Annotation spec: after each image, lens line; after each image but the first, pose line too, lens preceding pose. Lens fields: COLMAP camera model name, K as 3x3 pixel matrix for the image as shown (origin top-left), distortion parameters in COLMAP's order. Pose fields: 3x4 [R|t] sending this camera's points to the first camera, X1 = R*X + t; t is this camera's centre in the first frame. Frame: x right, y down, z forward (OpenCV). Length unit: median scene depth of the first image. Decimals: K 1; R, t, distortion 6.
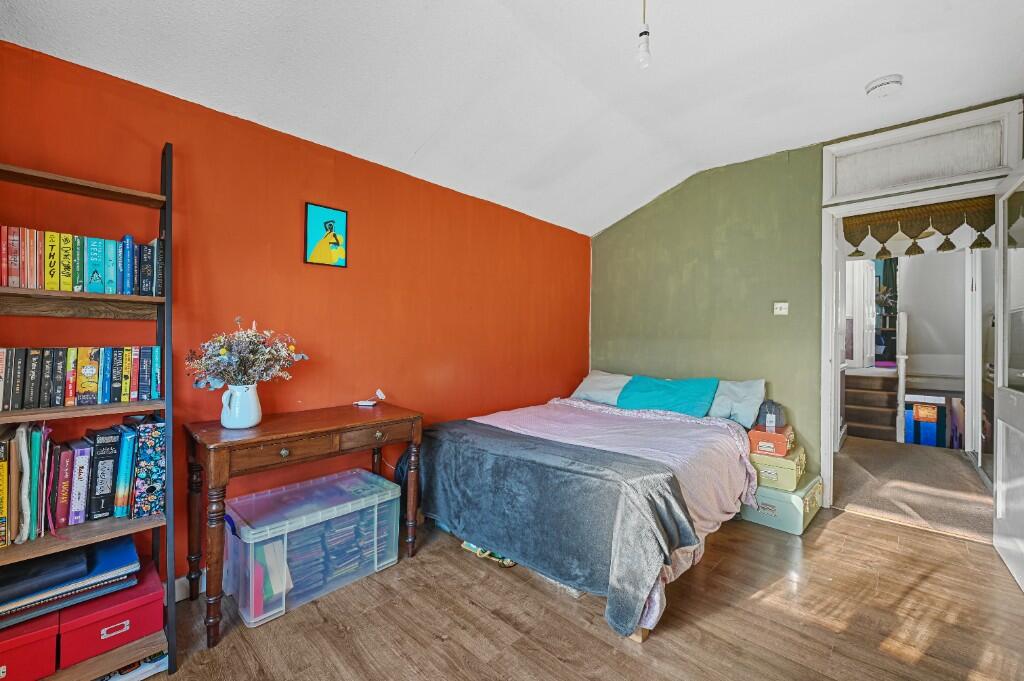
lens RADIAL K [[428.6, 0, 512.0], [0, 428.6, 340.5], [0, 0, 1]] dist [-0.000736, -0.000050]
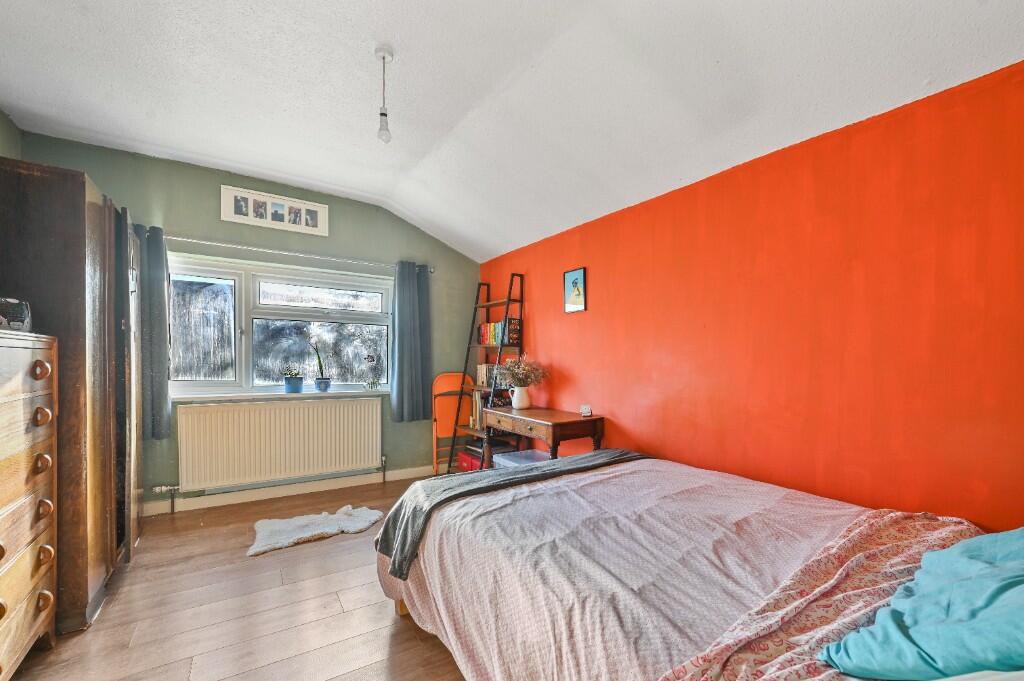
lens RADIAL K [[429.7, 0, 512.4], [0, 429.7, 363.8], [0, 0, 1]] dist [-0.000535, -0.000040]
pose [[-0.218172, 0.001949, -0.975908, 0.987389], [-0.018772, 0.999805, 0.006194, -0.009706], [0.975730, 0.019671, -0.218093, 1.114575]]
